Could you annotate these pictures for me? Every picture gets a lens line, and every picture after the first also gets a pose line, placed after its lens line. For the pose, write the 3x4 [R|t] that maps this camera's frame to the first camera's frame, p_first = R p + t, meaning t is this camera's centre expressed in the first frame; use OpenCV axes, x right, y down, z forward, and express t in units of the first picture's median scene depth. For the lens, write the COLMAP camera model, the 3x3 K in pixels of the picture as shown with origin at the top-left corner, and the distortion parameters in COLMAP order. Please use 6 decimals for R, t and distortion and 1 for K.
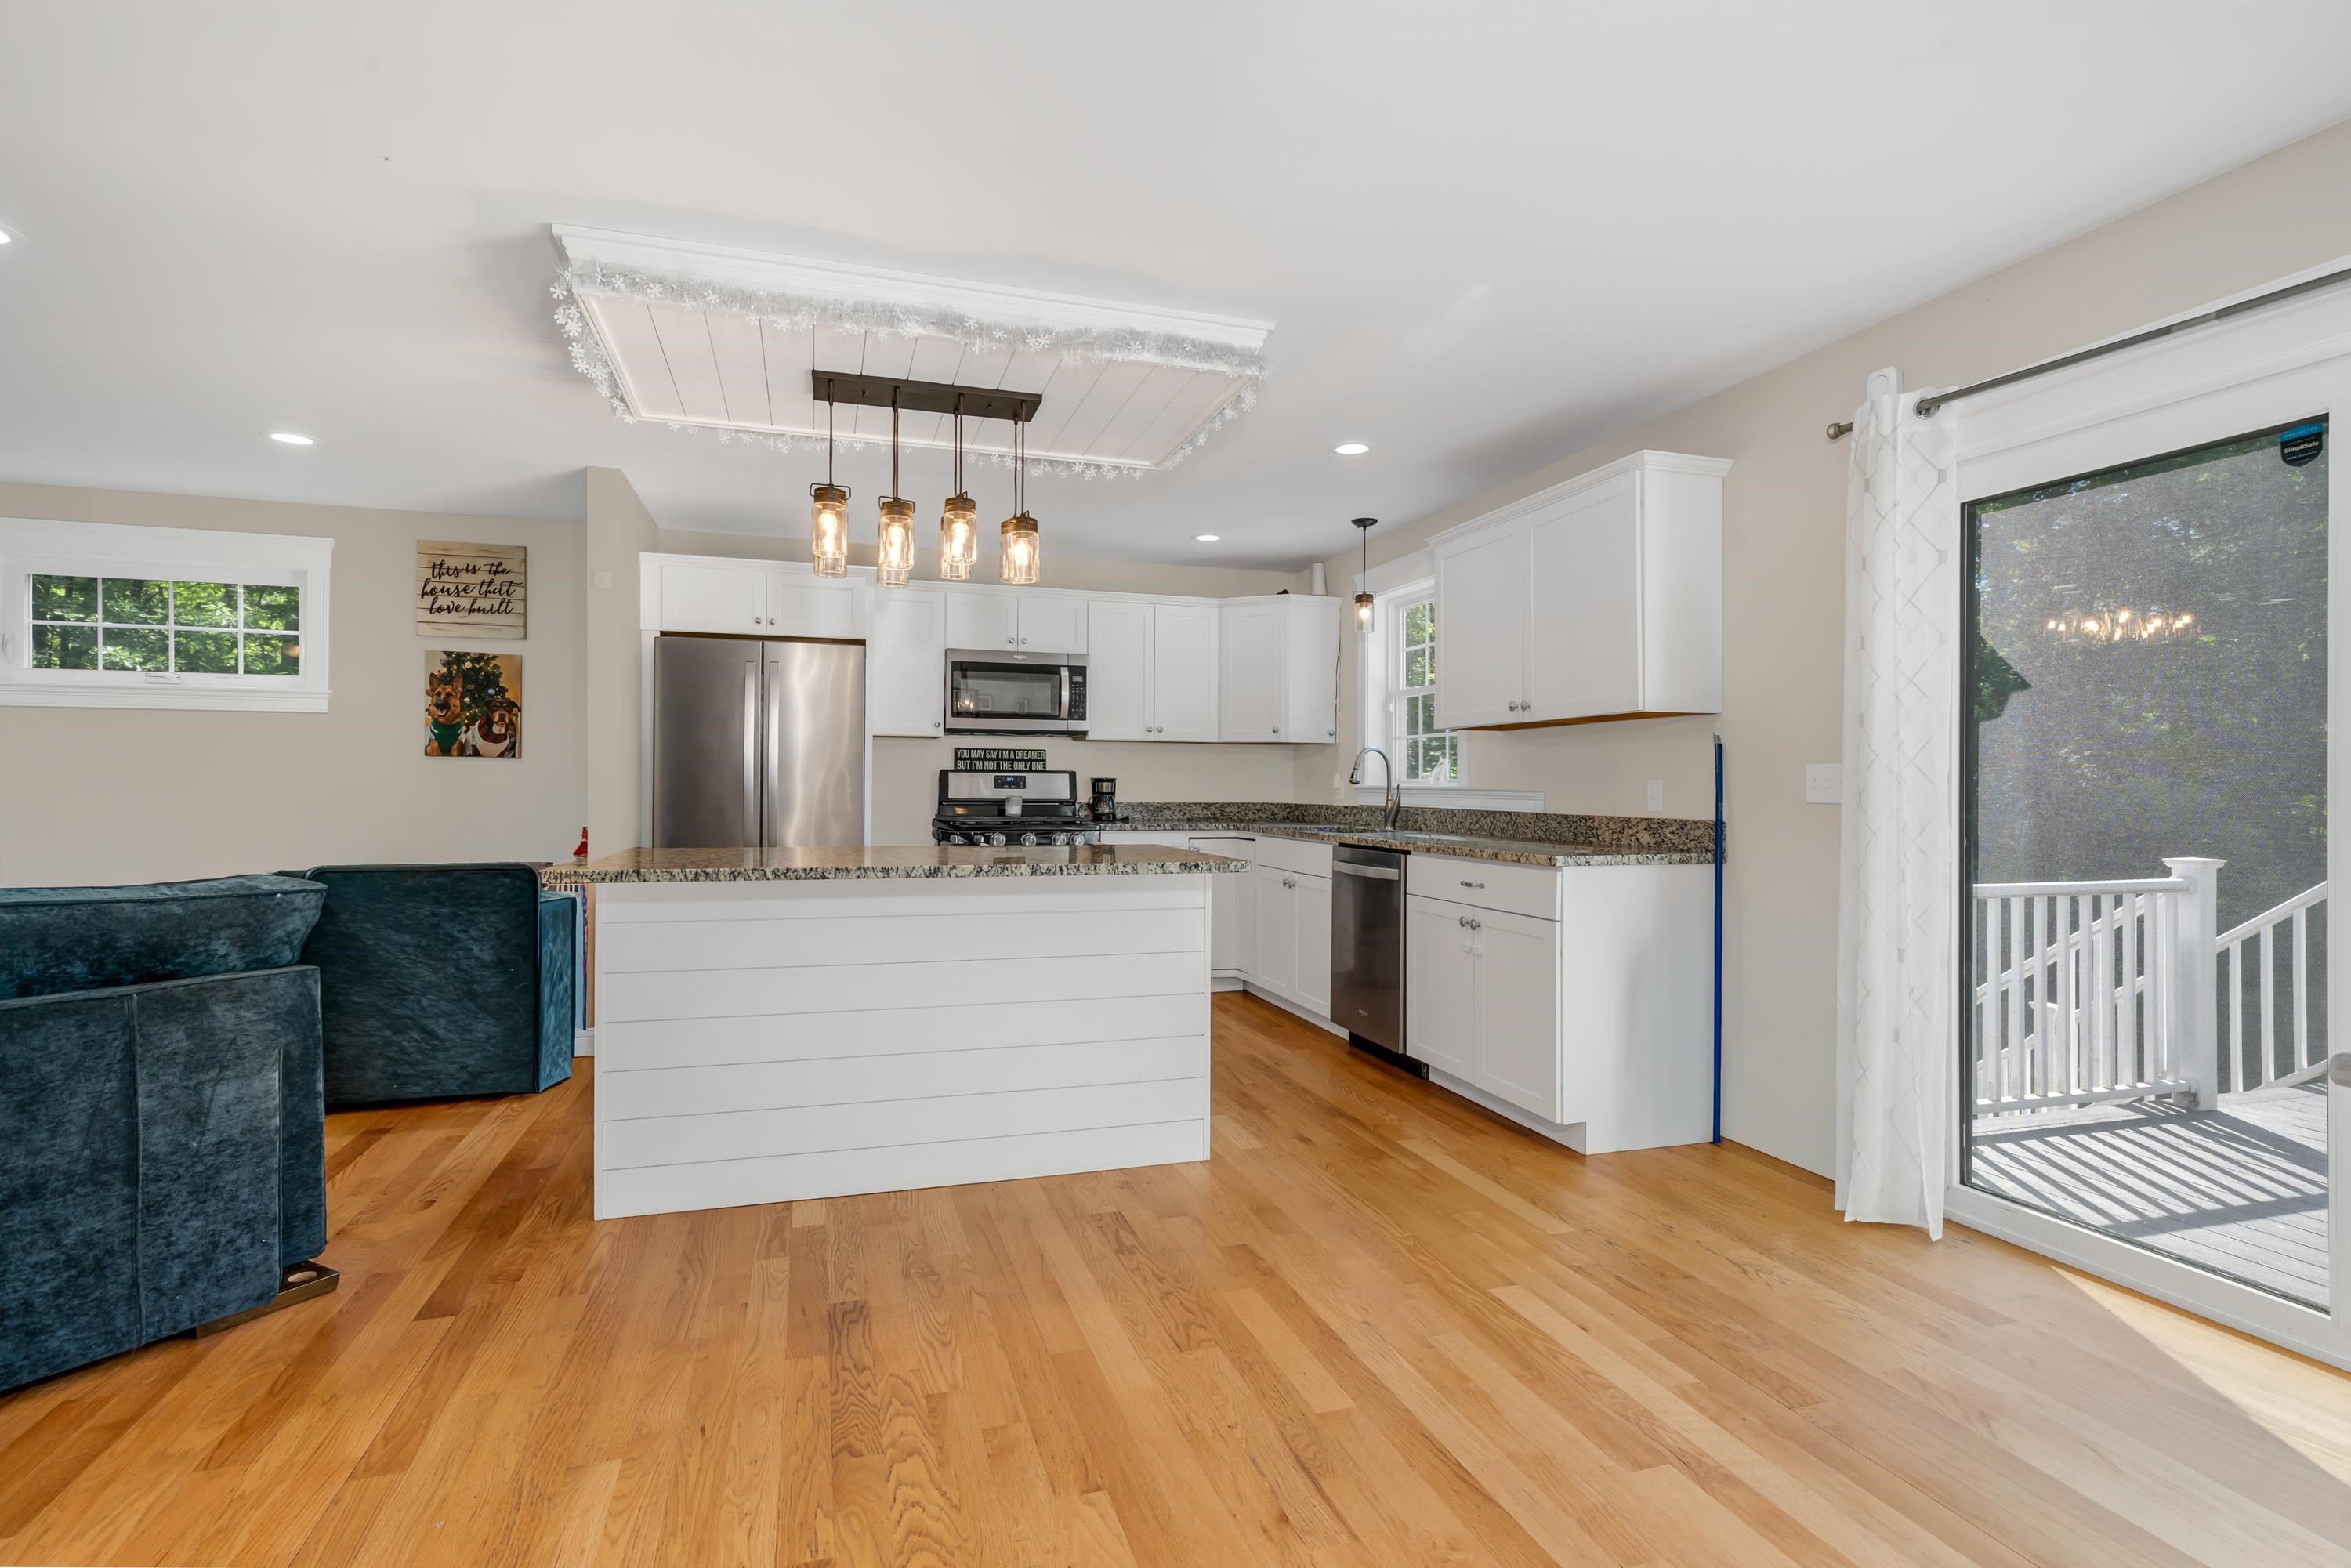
lens RADIAL K [[1105.3, 0, 1163.5], [0, 1105.3, 782.6], [0, 0, 1]] dist [0.000450, -0.001216]
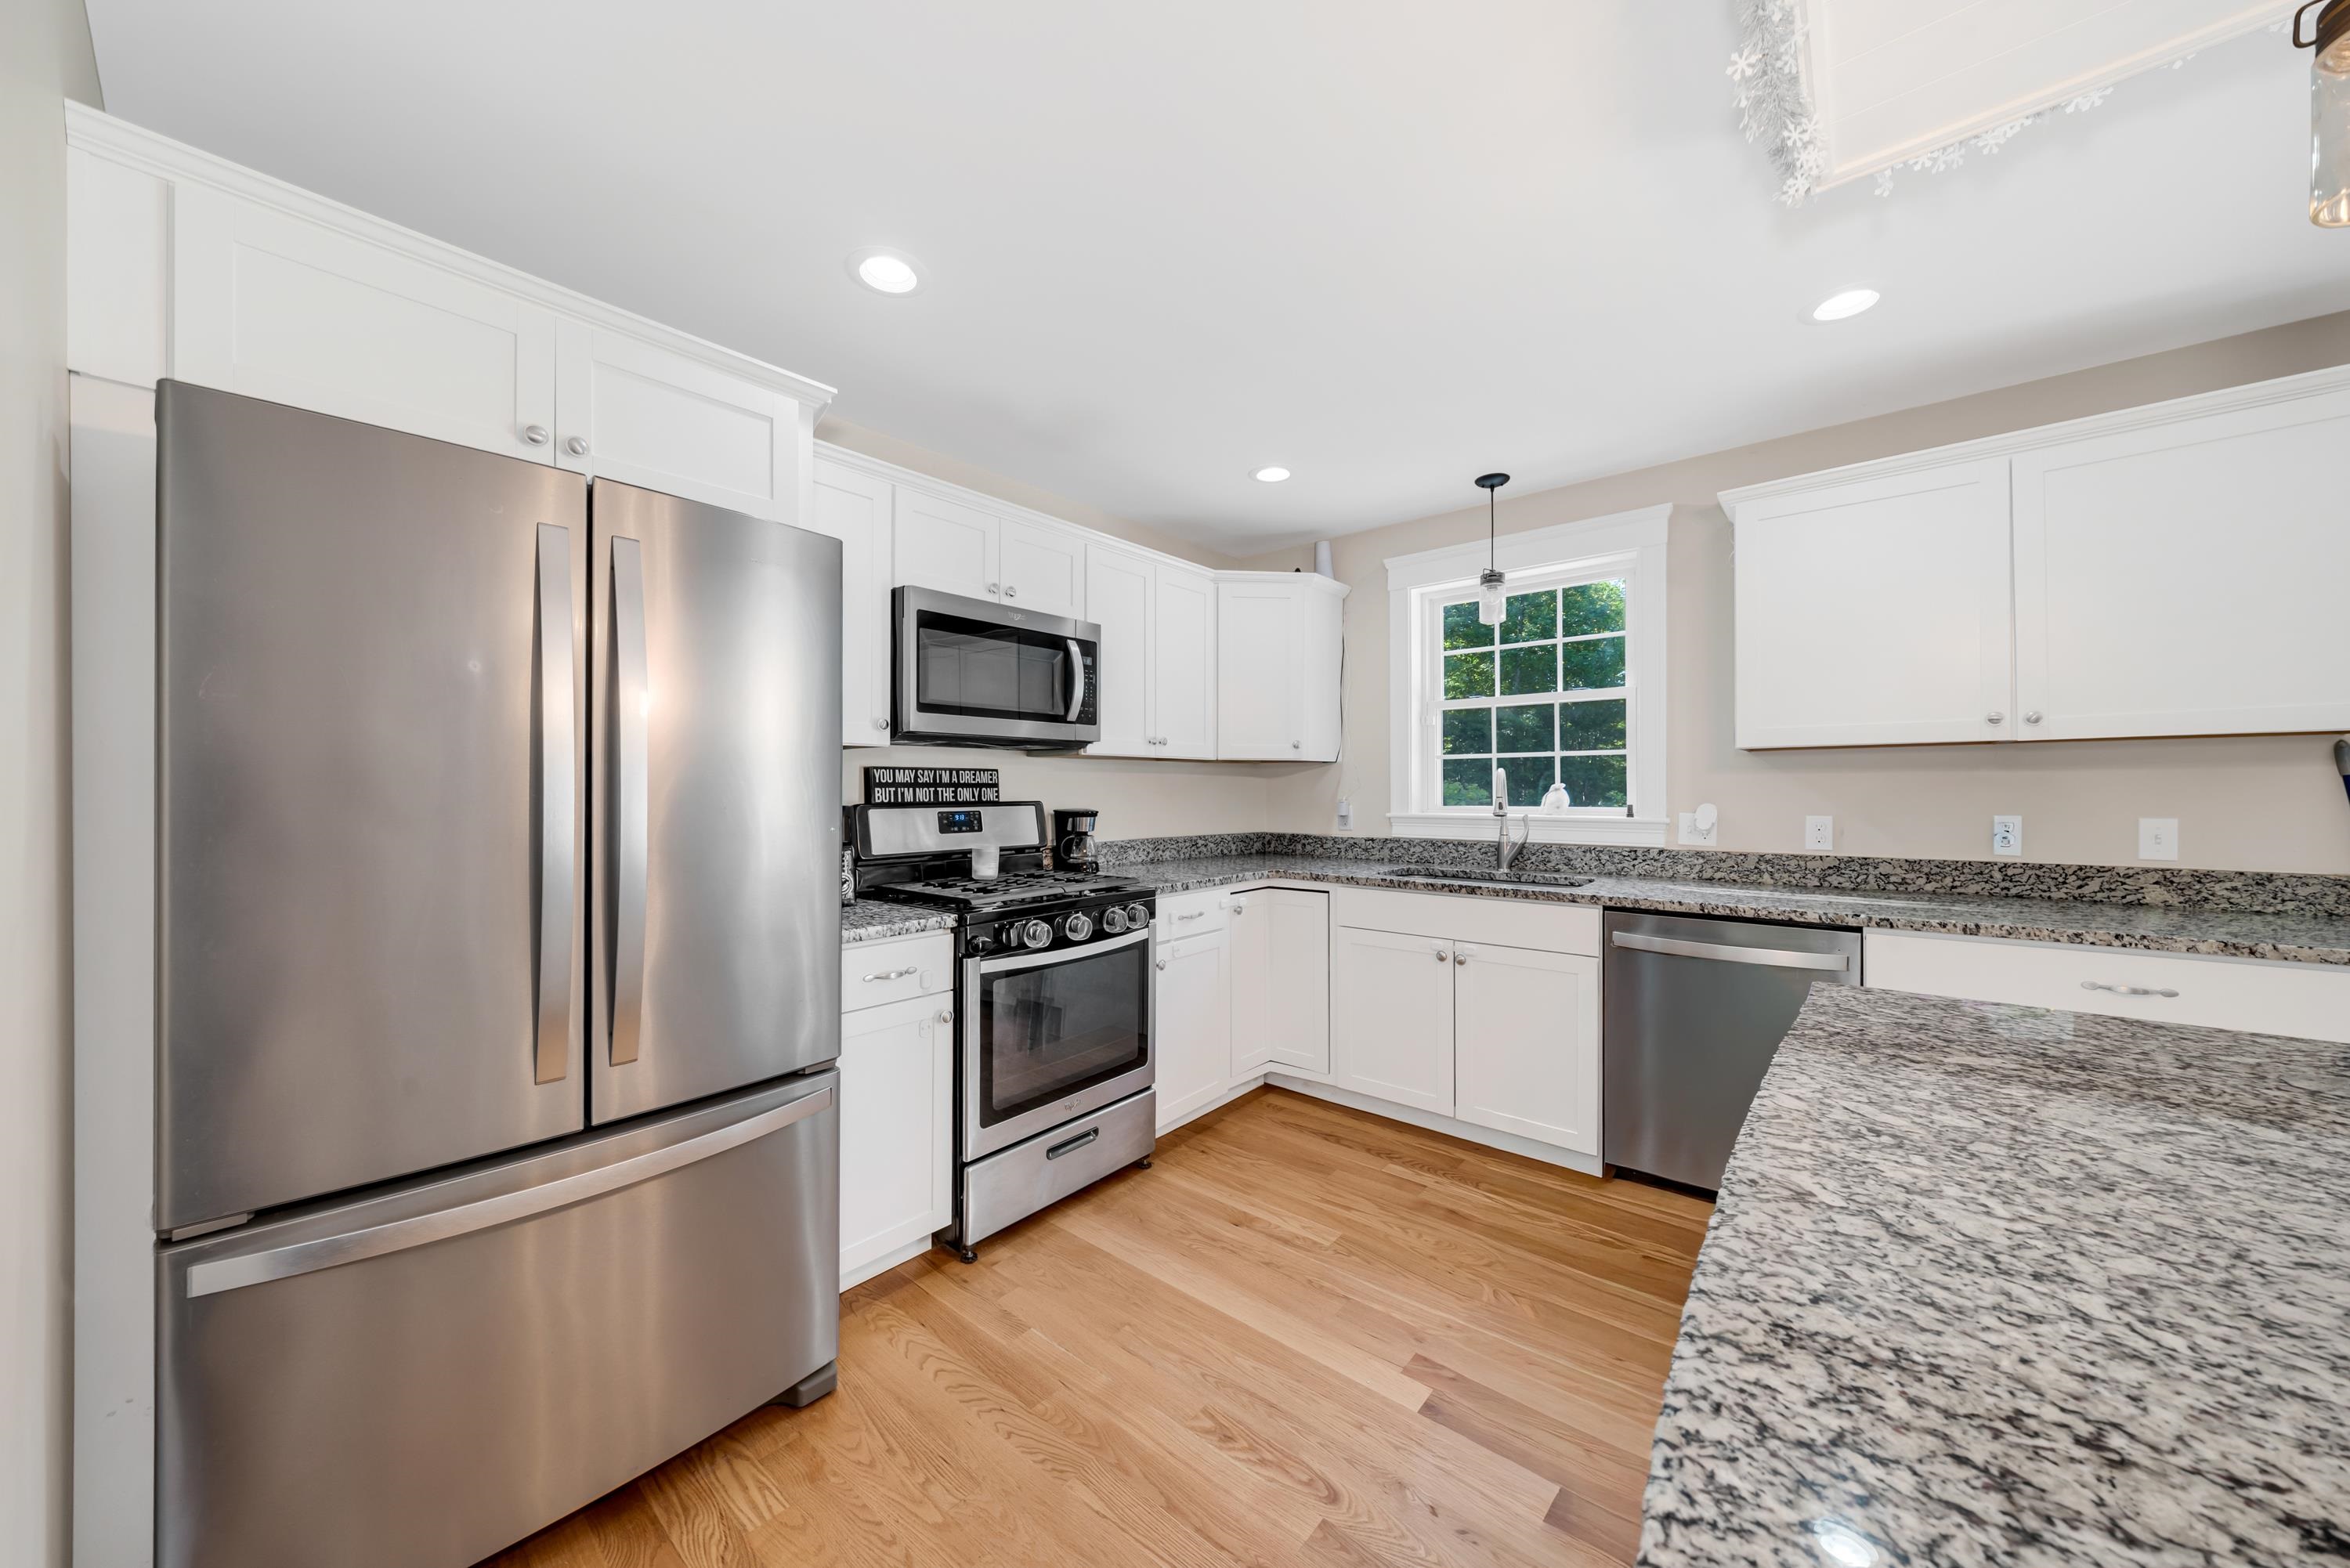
lens RADIAL K [[806.7, 0, 1163.3], [0, 806.7, 787.6], [0, 0, 1]] dist [-0.006748, 0.000895]
pose [[0.852304, -0.011165, 0.522928, -0.316591], [0.009129, 0.999937, 0.006471, -0.024568], [-0.522967, -0.000741, 0.852353, 0.630913]]
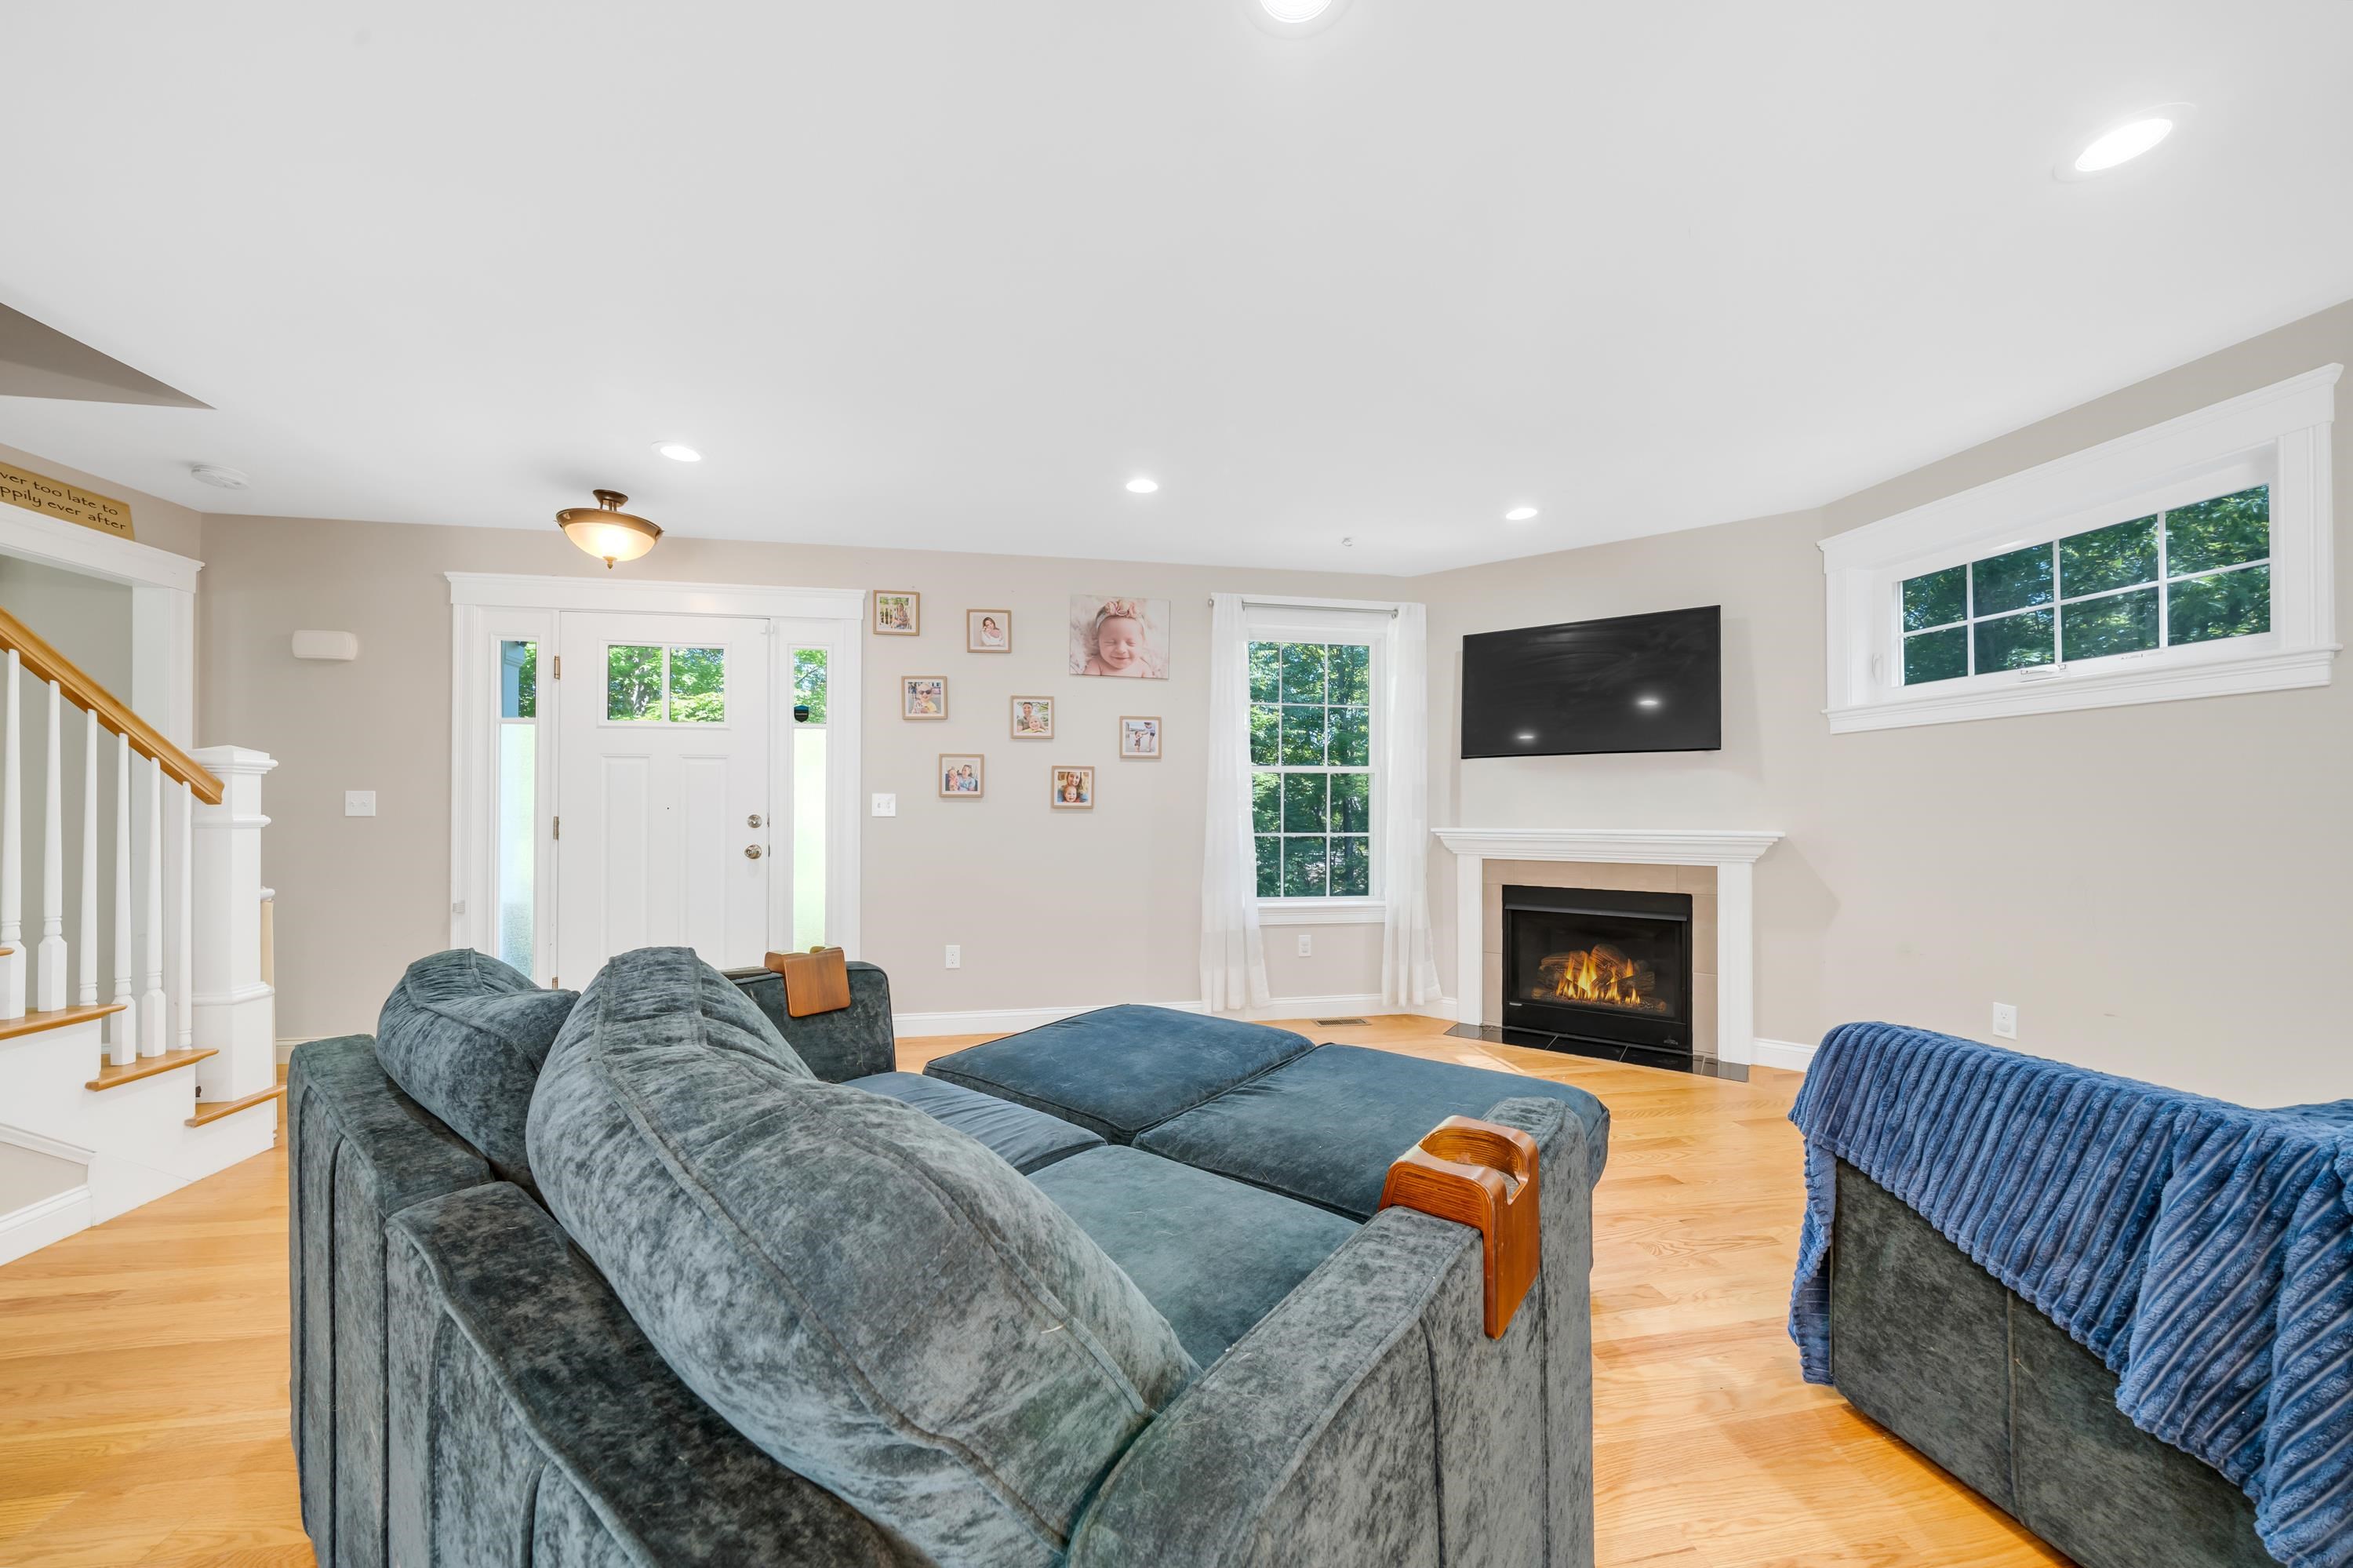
lens RADIAL K [[807.9, 0, 1180.6], [0, 807.9, 808.0], [0, 0, 1]] dist [-0.006748, 0.000895]
pose [[-0.129852, -0.015338, -0.991415, -0.289486], [-0.001336, 0.999882, -0.015294, 0.004412], [0.991532, -0.000662, -0.129857, 0.473119]]
